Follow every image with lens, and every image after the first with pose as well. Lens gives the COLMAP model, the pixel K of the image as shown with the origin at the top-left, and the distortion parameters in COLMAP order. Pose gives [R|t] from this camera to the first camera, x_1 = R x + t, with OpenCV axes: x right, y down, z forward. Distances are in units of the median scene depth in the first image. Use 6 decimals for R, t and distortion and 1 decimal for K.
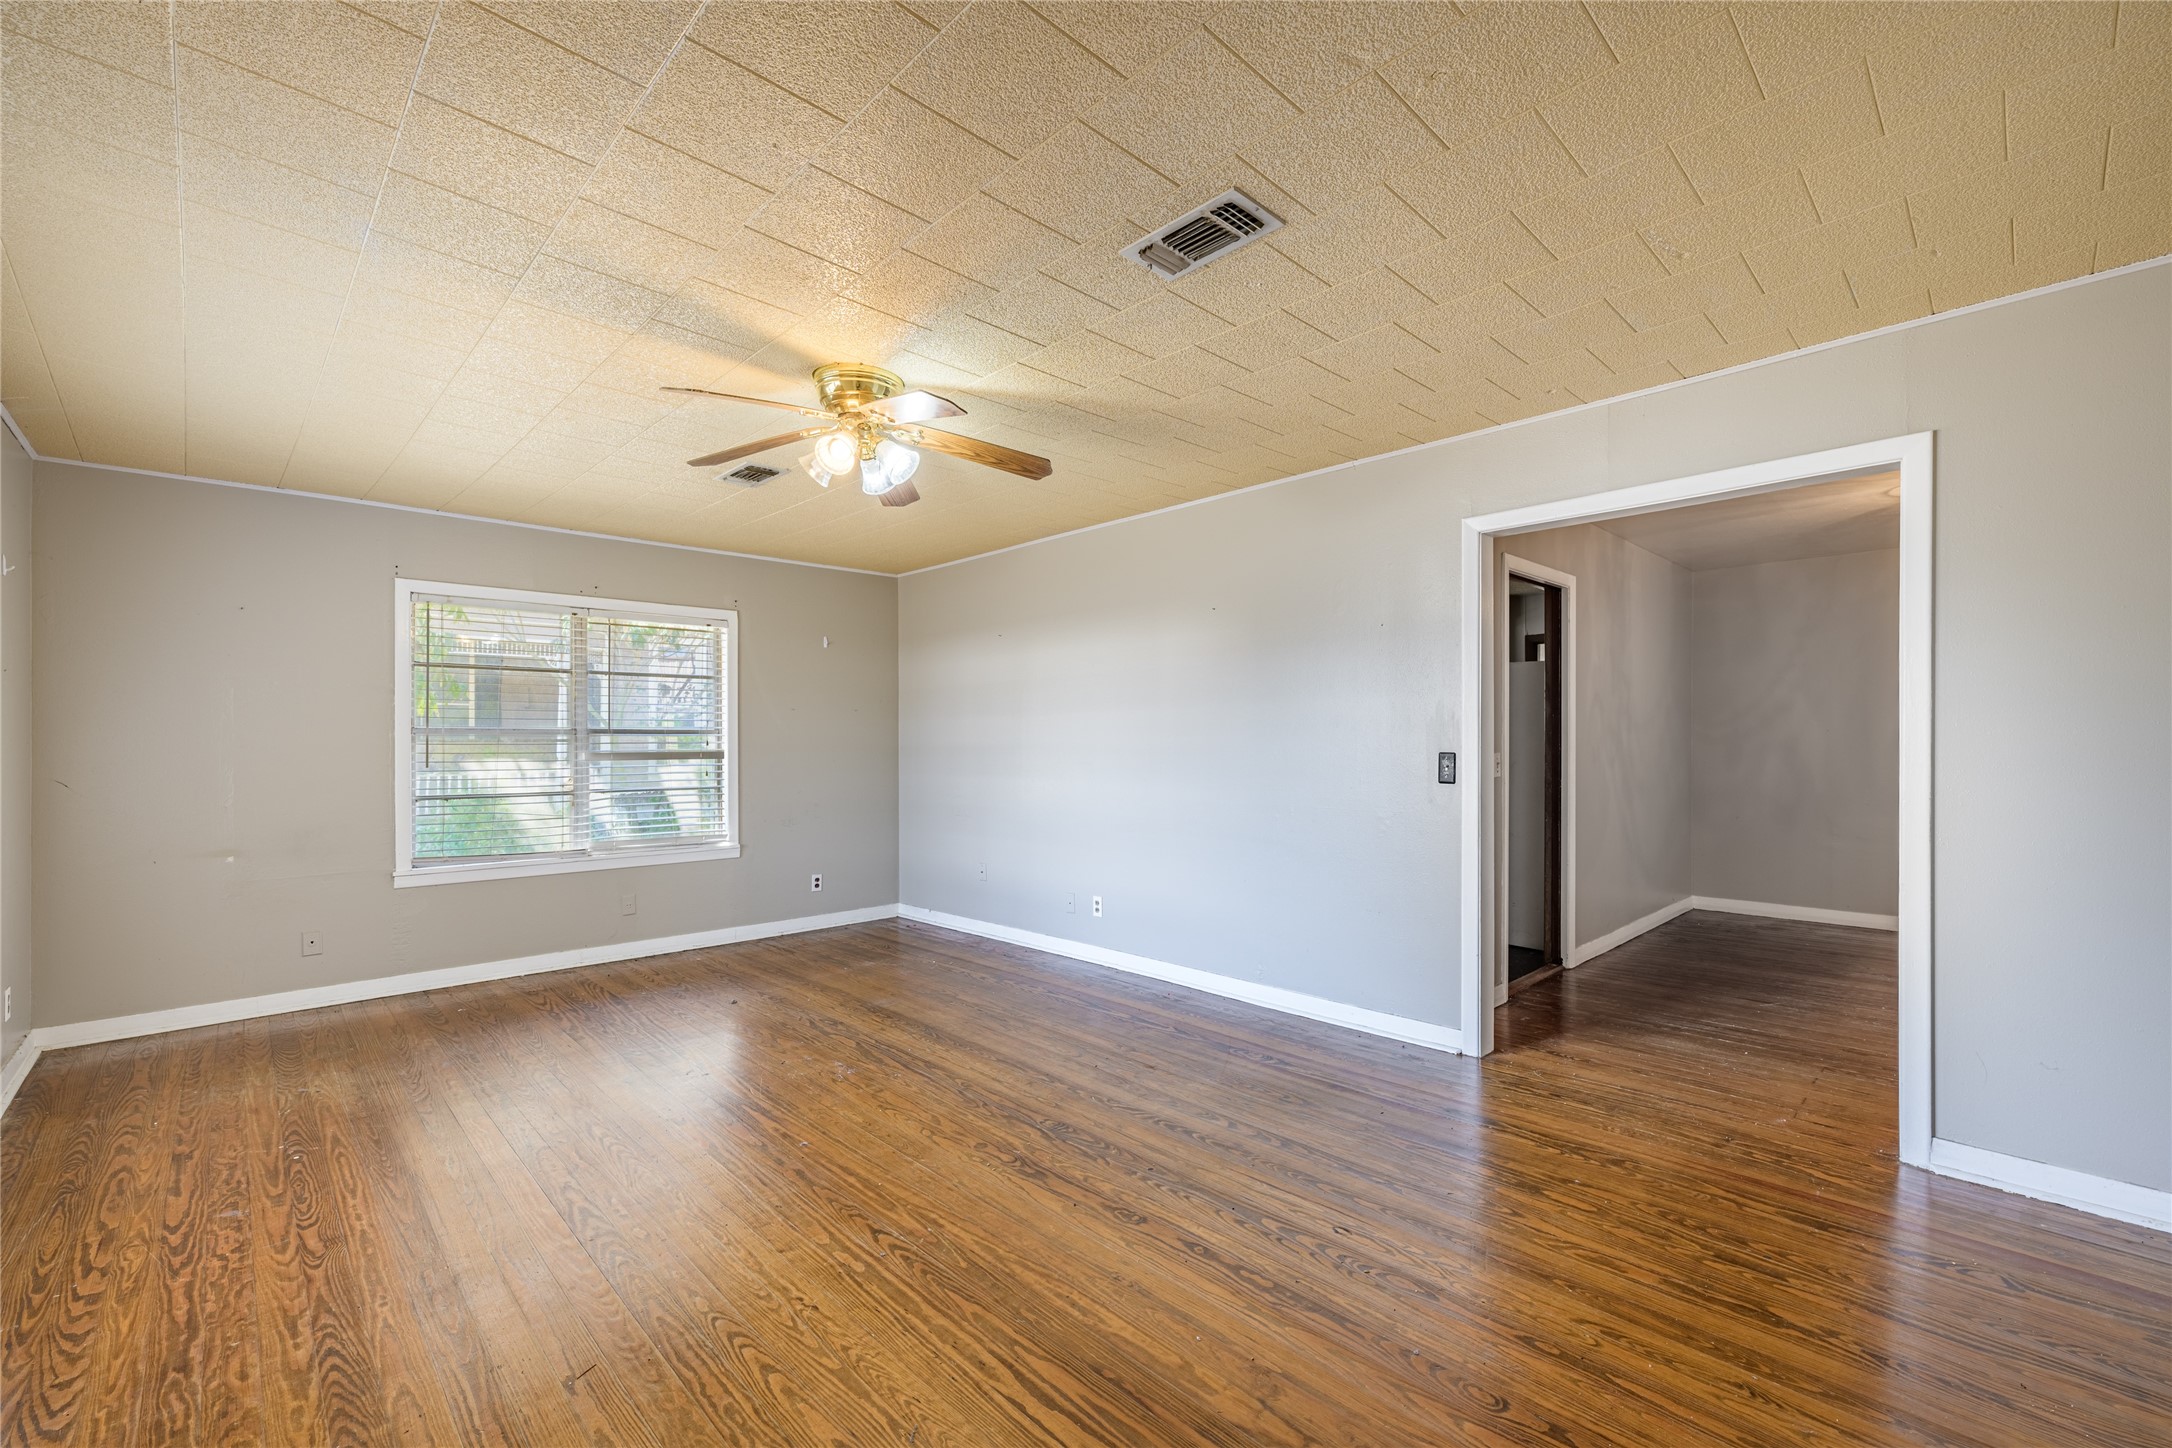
lens RADIAL K [[906.2, 0, 1084.5], [0, 906.2, 745.5], [0, 0, 1]] dist [-0.000361, -0.000104]
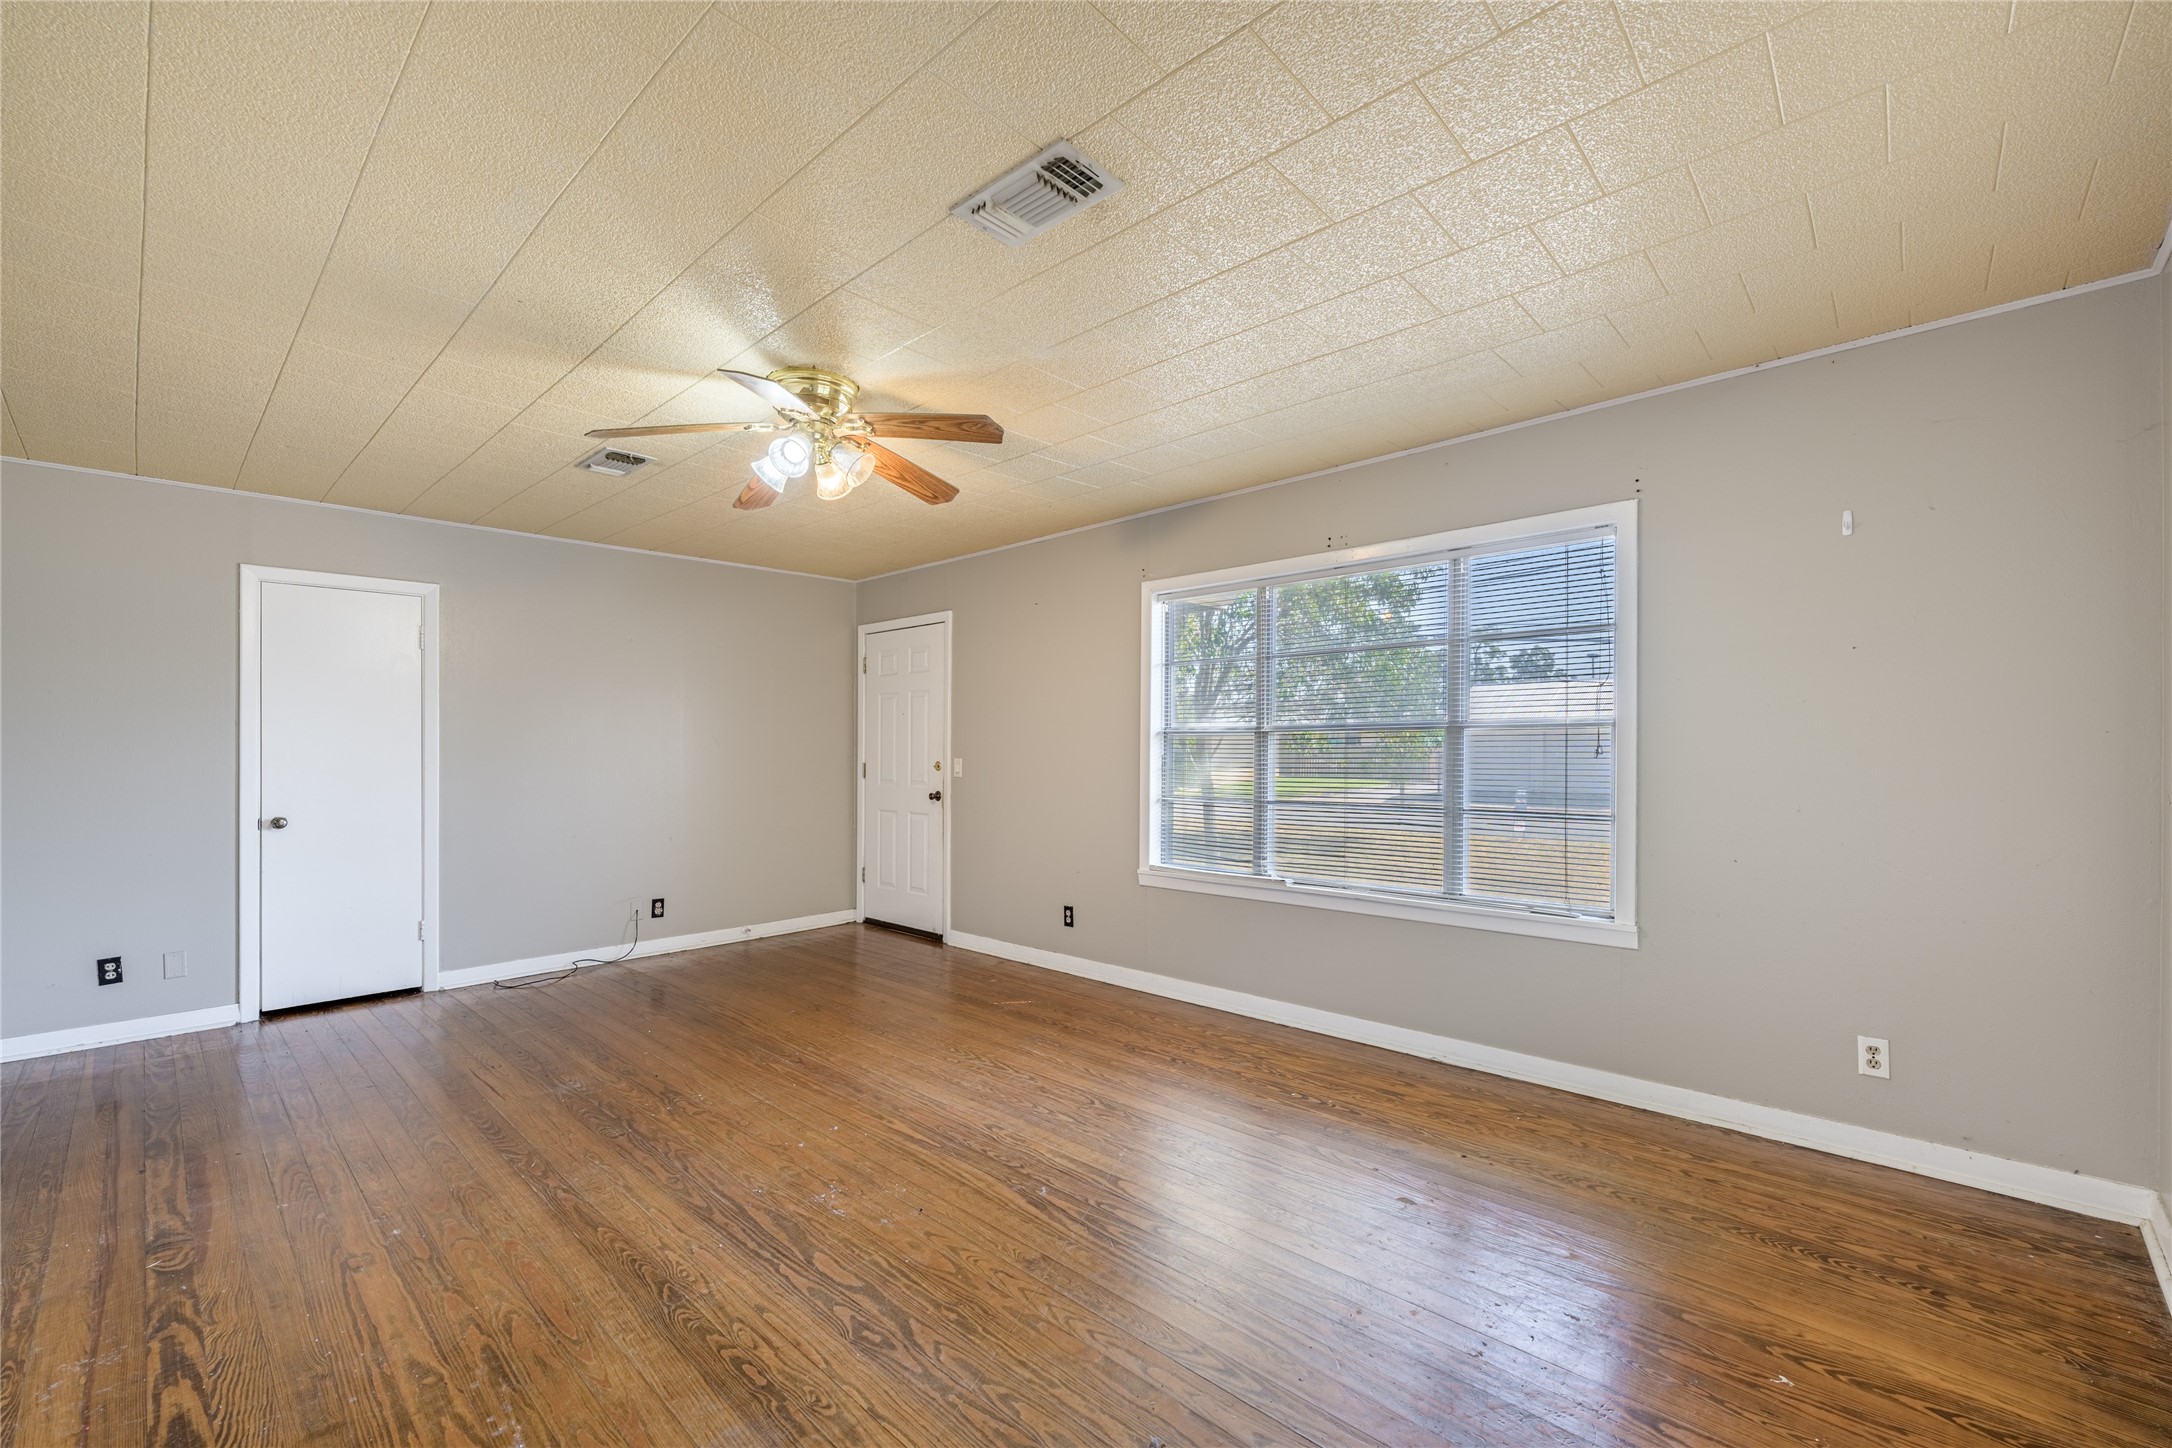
lens RADIAL K [[906.2, 0, 1084.5], [0, 906.2, 745.5], [0, 0, 1]] dist [-0.000361, -0.000104]
pose [[-0.998816, 0.011387, -0.047305, -0.450391], [0.011327, 0.999935, 0.001543, -0.002535], [0.047320, 0.001006, -0.998879, 1.781002]]
